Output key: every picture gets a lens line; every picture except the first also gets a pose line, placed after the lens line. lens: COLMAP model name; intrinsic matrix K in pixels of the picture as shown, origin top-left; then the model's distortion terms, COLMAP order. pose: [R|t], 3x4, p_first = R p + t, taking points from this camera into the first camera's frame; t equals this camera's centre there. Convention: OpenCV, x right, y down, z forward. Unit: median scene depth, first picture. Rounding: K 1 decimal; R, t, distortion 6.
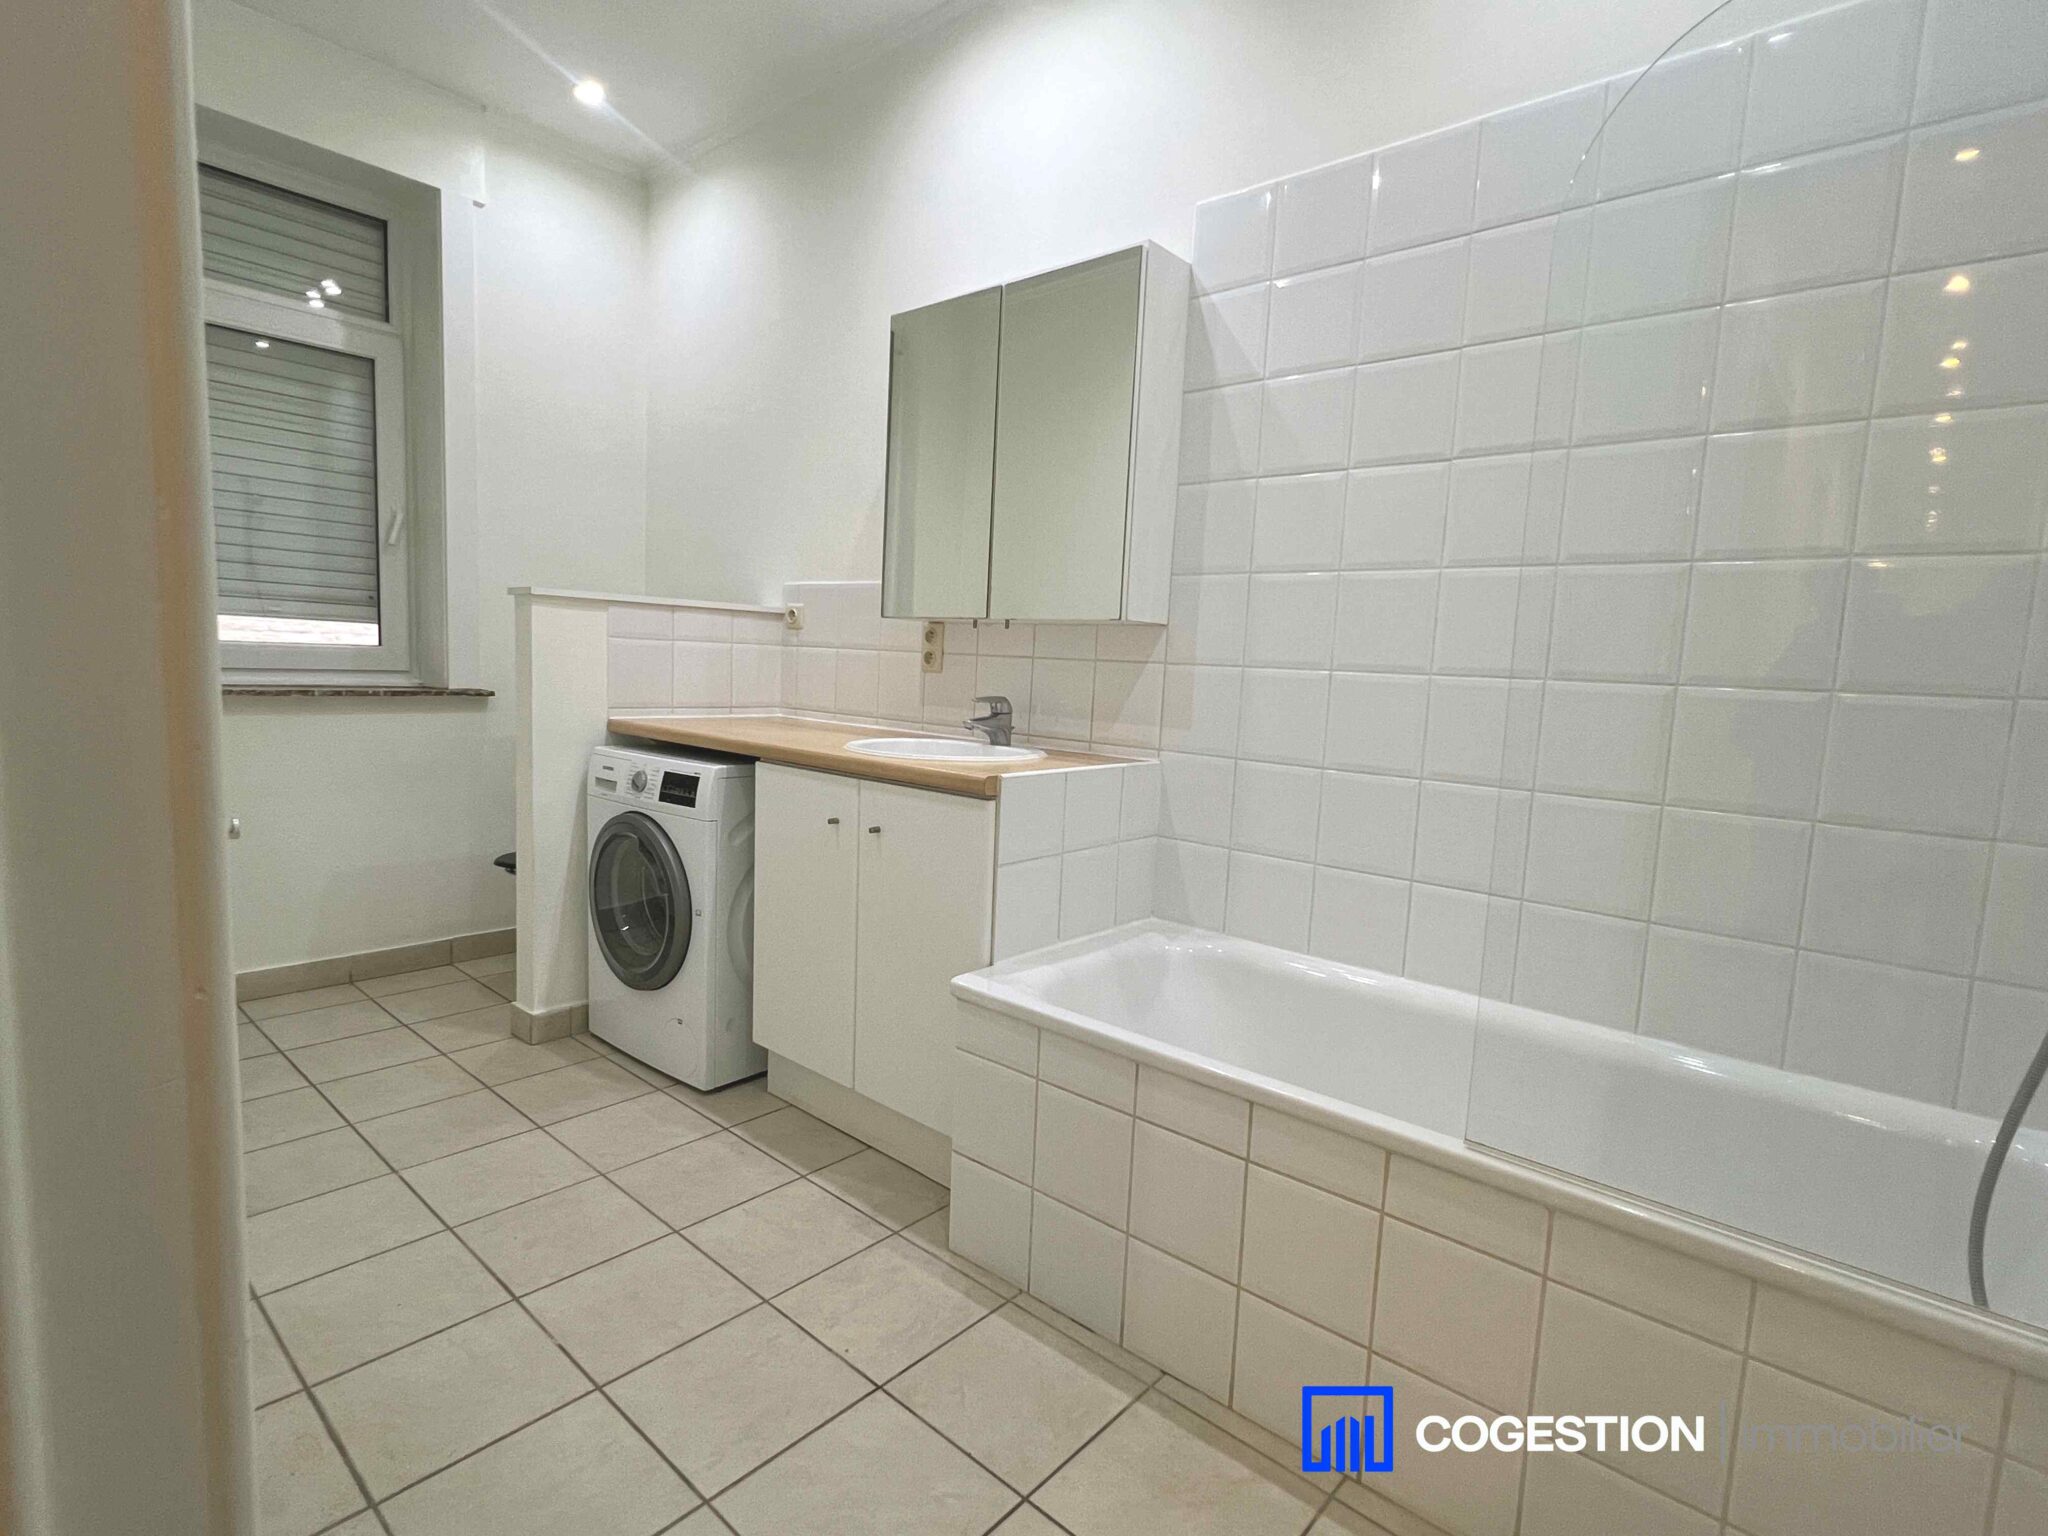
lens RADIAL K [[1005.8, 0, 1019.3], [0, 1005.8, 769.0], [0, 0, 1]] dist [-0.001180, -0.000359]
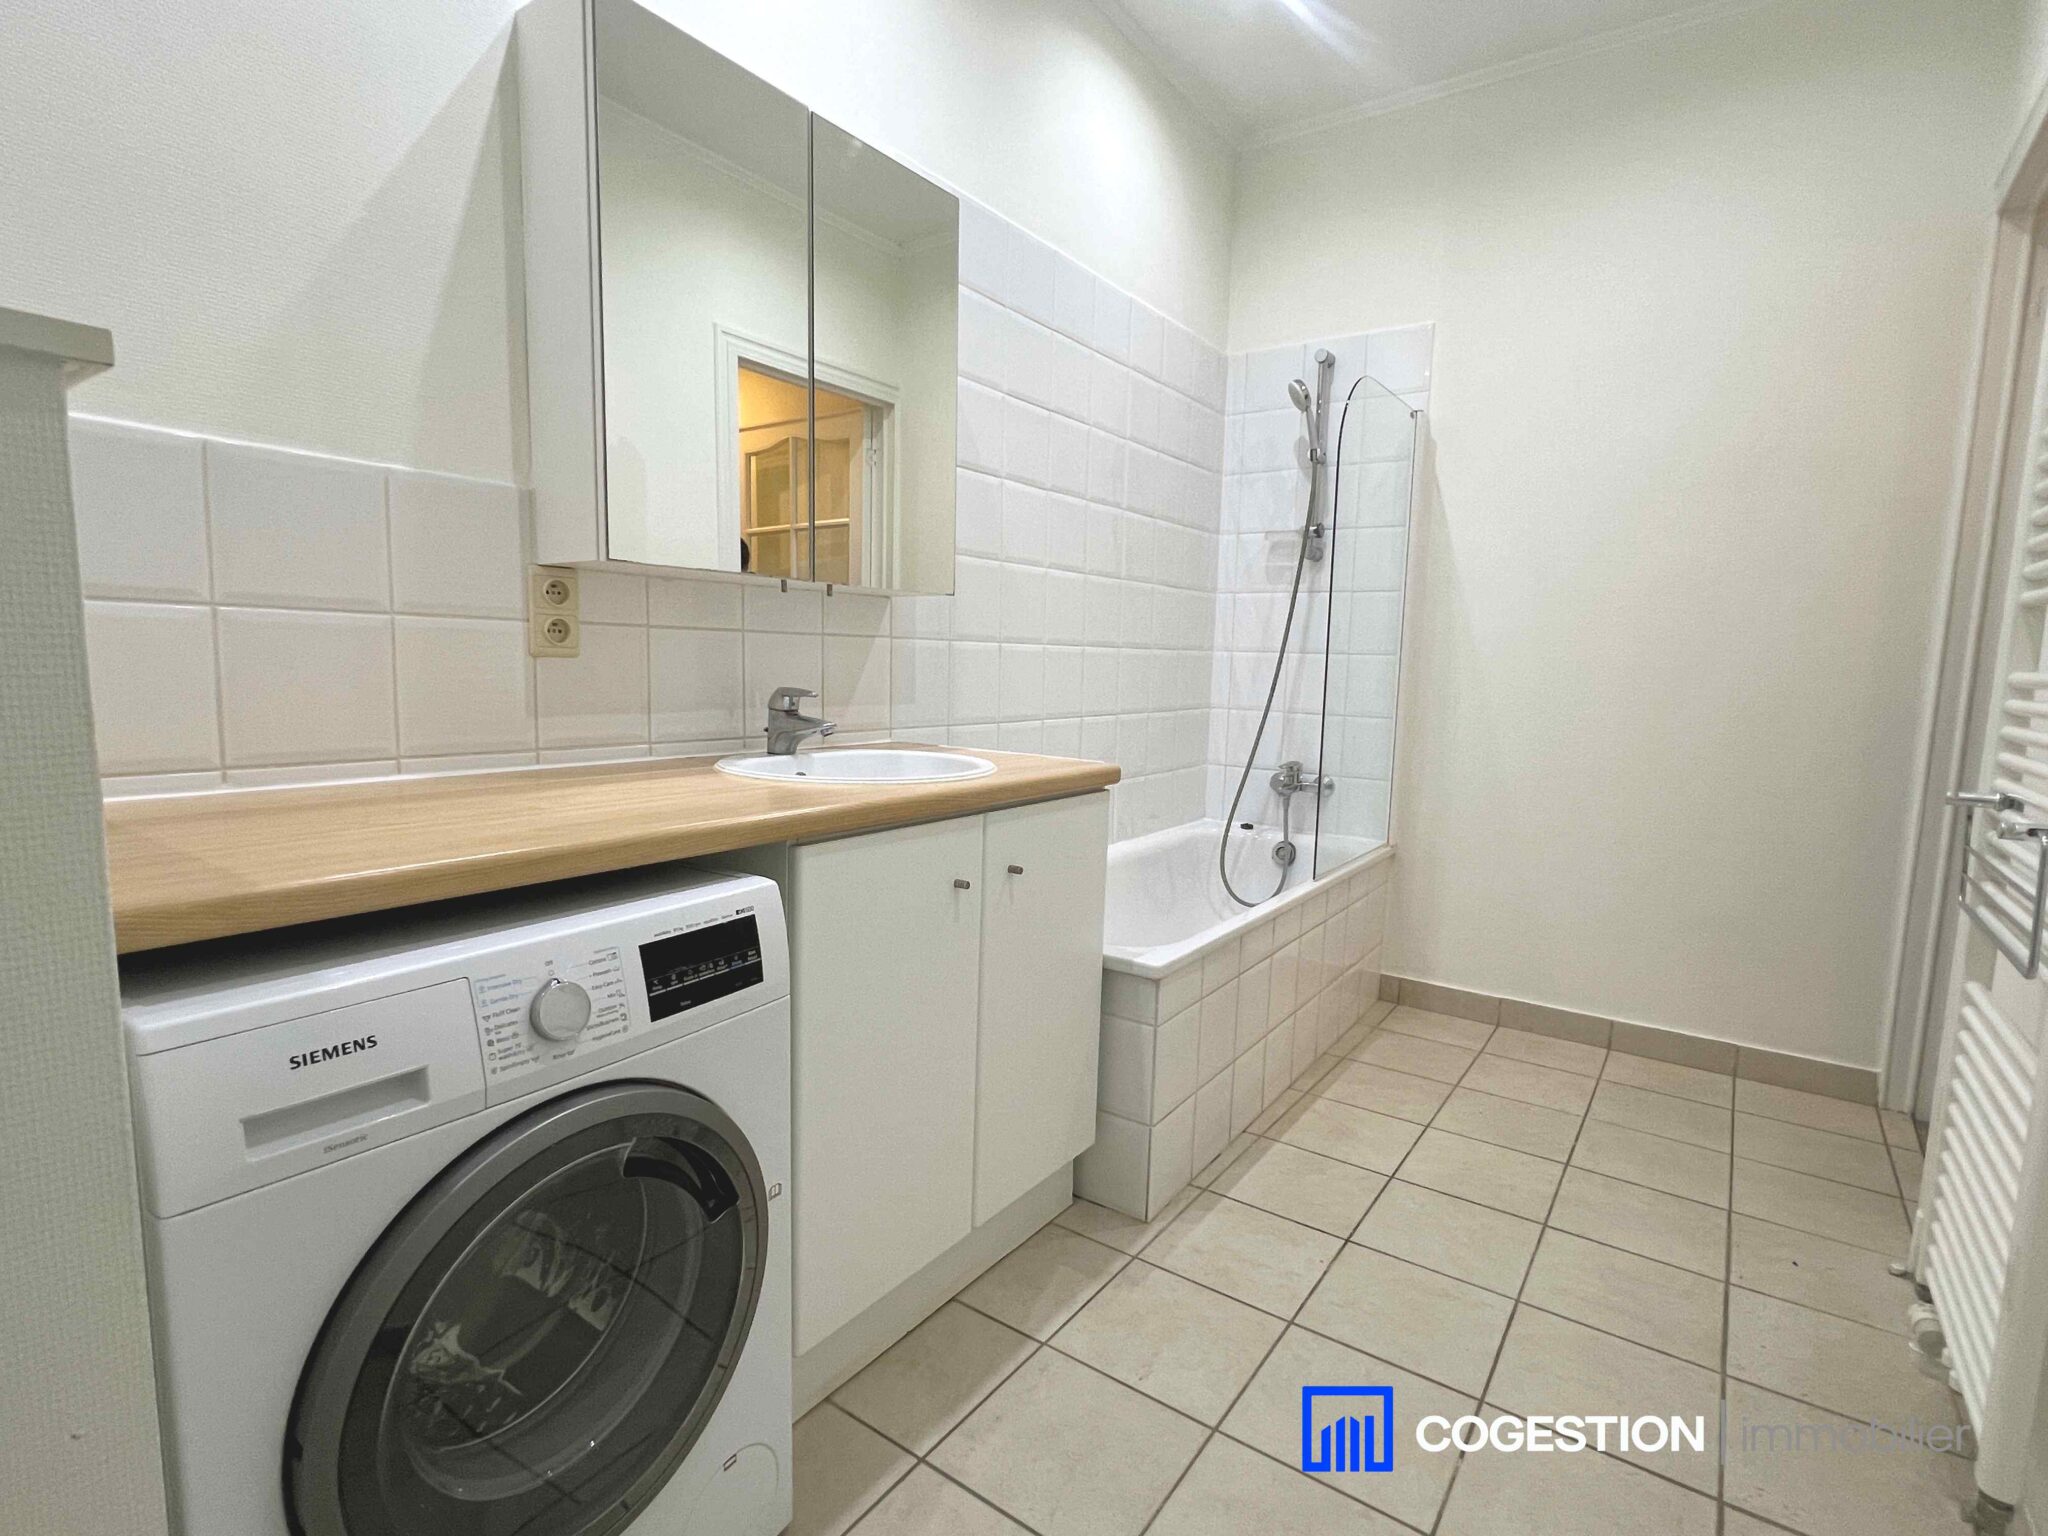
lens RADIAL K [[1005.8, 0, 1018.7], [0, 1005.8, 773.0], [0, 0, 1]] dist [-0.001180, -0.000359]
pose [[-0.098729, -0.163644, 0.981567, -0.811264], [0.074060, 0.982442, 0.171239, -0.131938], [-0.992355, 0.089601, -0.084876, 0.962619]]
